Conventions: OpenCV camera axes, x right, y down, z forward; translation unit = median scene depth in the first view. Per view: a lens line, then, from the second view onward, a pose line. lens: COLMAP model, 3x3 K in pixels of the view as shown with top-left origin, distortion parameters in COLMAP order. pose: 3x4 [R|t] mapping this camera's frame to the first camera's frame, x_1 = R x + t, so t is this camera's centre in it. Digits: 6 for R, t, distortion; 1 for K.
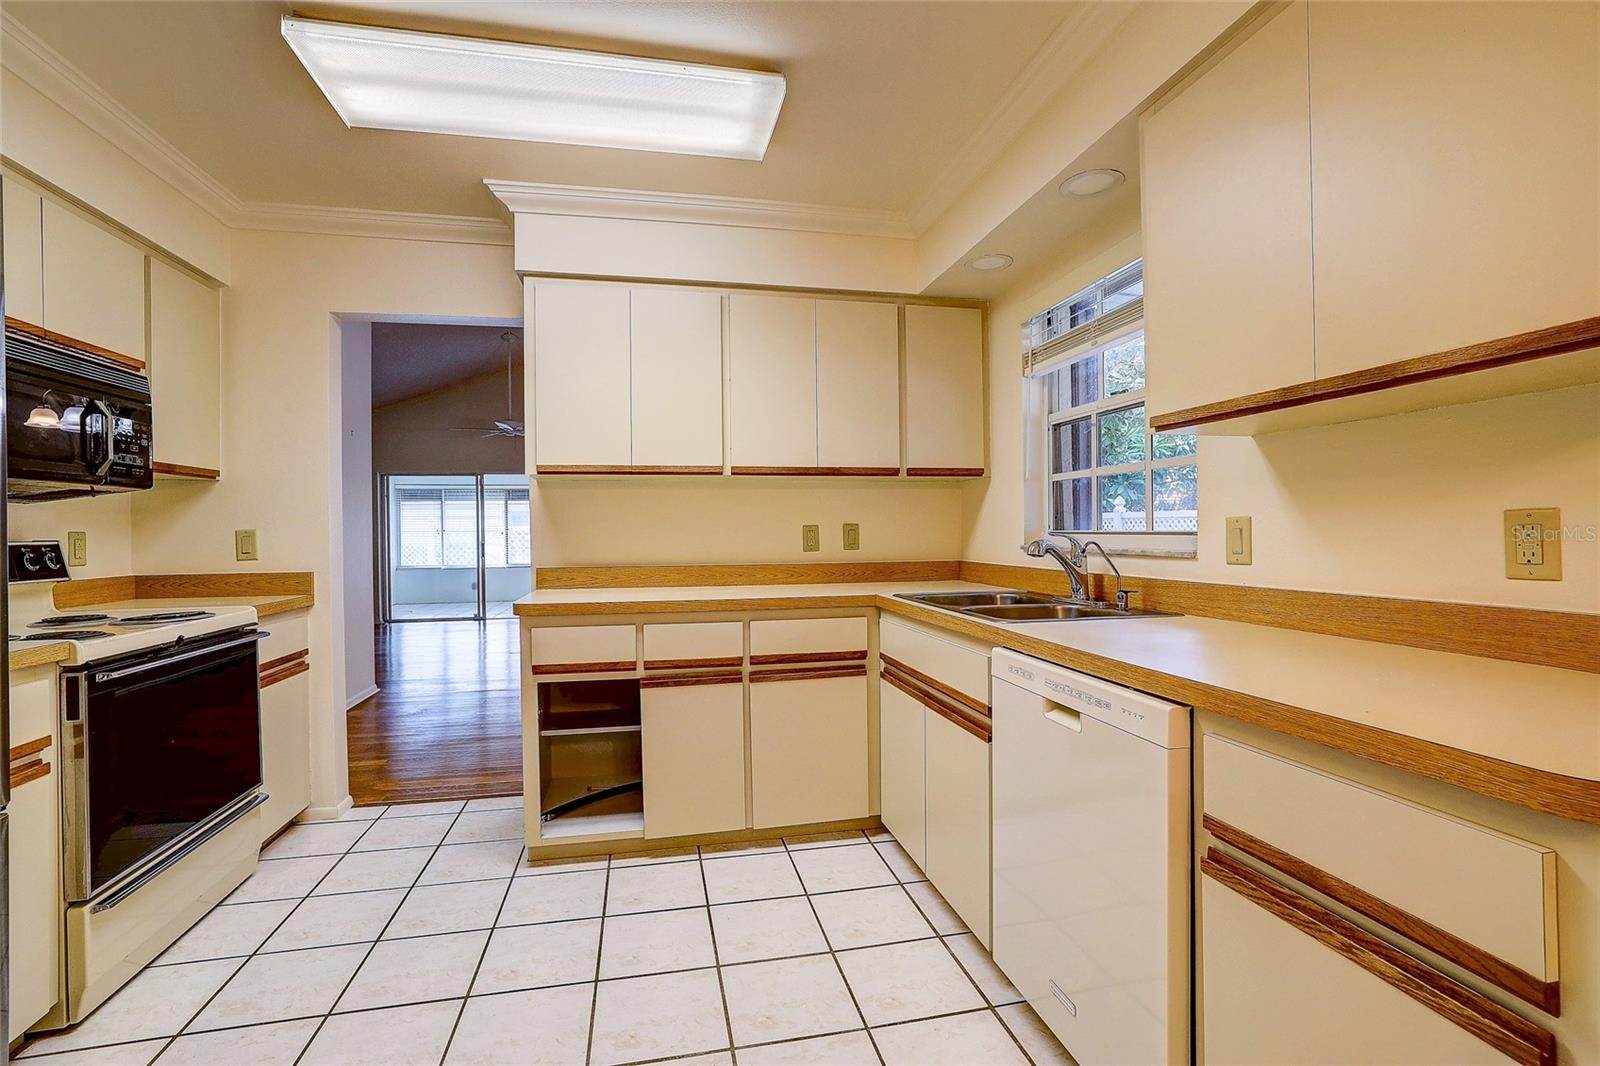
lens RADIAL K [[717.0, 0, 796.2], [0, 717.0, 535.3], [0, 0, 1]] dist [-0.050379, 0.021281]
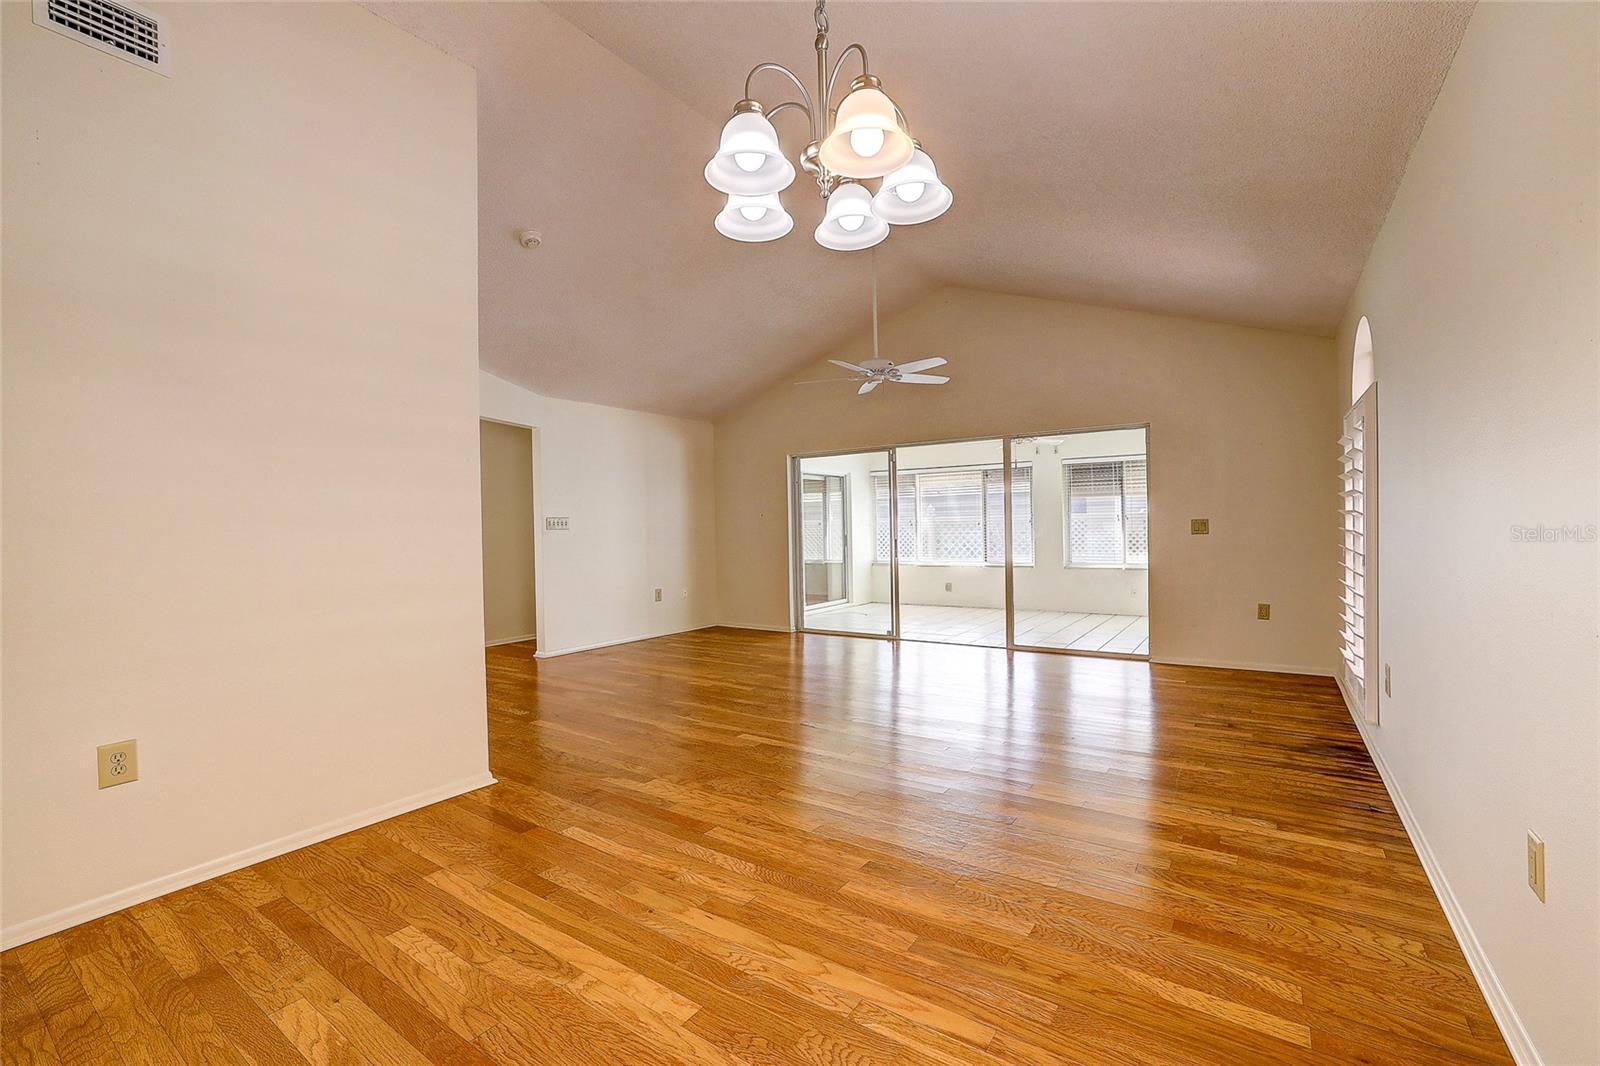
lens RADIAL K [[684.9, 0, 800.0], [0, 684.9, 533.0], [0, 0, 1]] dist [-0.033662, 0.009670]
pose [[0.684789, 0.005011, -0.728724, 0.095697], [0.007051, 0.999884, 0.013502, -0.017551], [0.728707, -0.014384, 0.684674, 1.498339]]
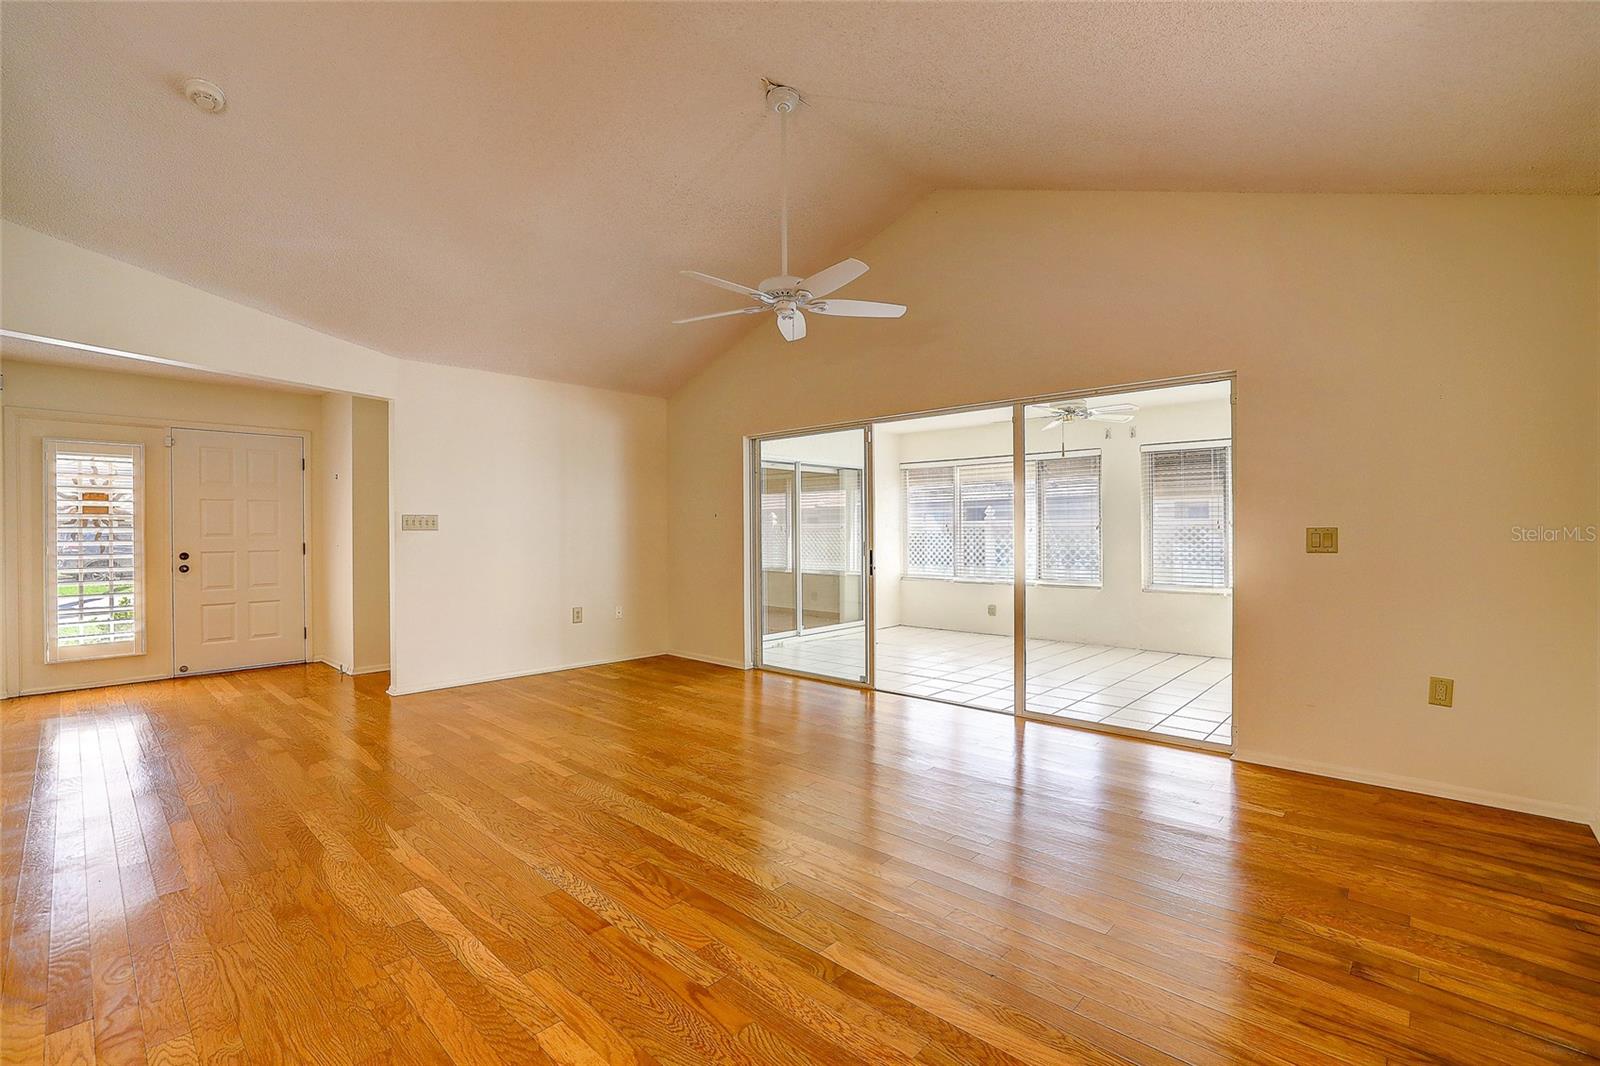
lens RADIAL K [[707.8, 0, 800.0], [0, 707.8, 533.0], [0, 0, 1]] dist [-0.045107, 0.018768]
pose [[0.571069, 0.010598, -0.820834, -0.112146], [-0.006341, 0.999944, 0.008499, -0.018230], [0.820878, 0.000351, 0.571104, 2.442147]]
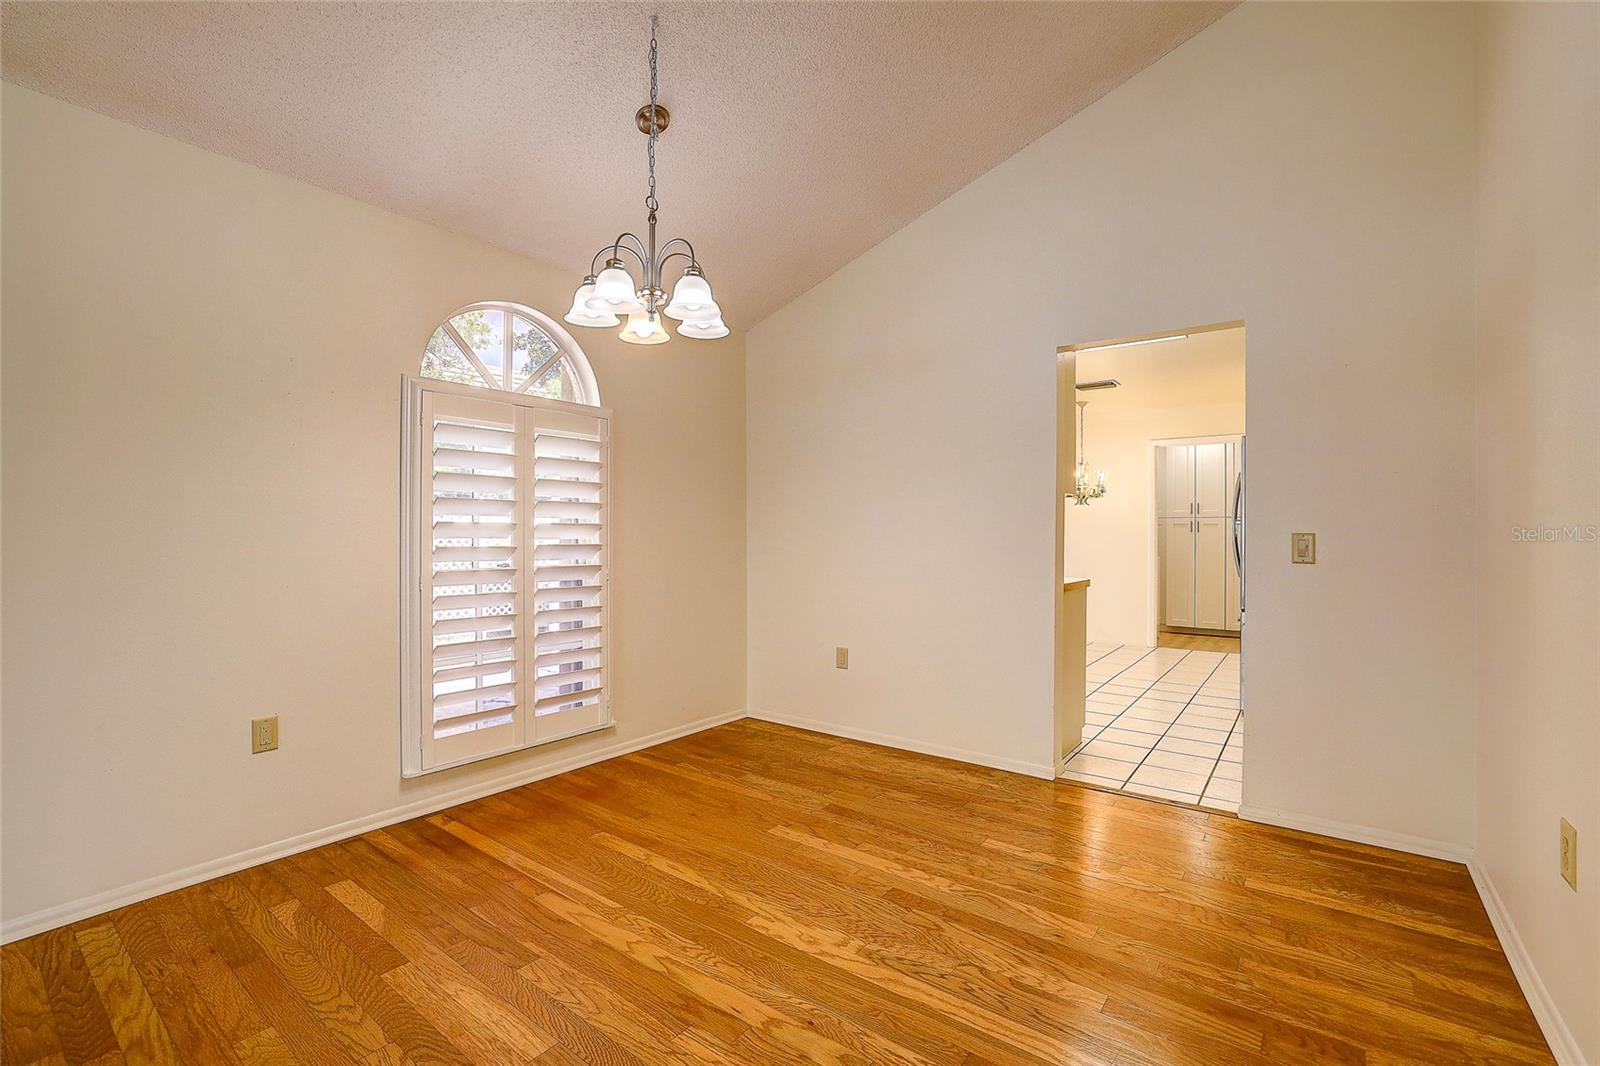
lens RADIAL K [[707.8, 0, 800.0], [0, 707.8, 533.0], [0, 0, 1]] dist [-0.045107, 0.018768]
pose [[-0.644794, 0.009923, 0.764292, -1.274668], [0.011952, 0.999924, -0.002899, -0.009700], [-0.764263, 0.007265, -0.644864, 2.454490]]
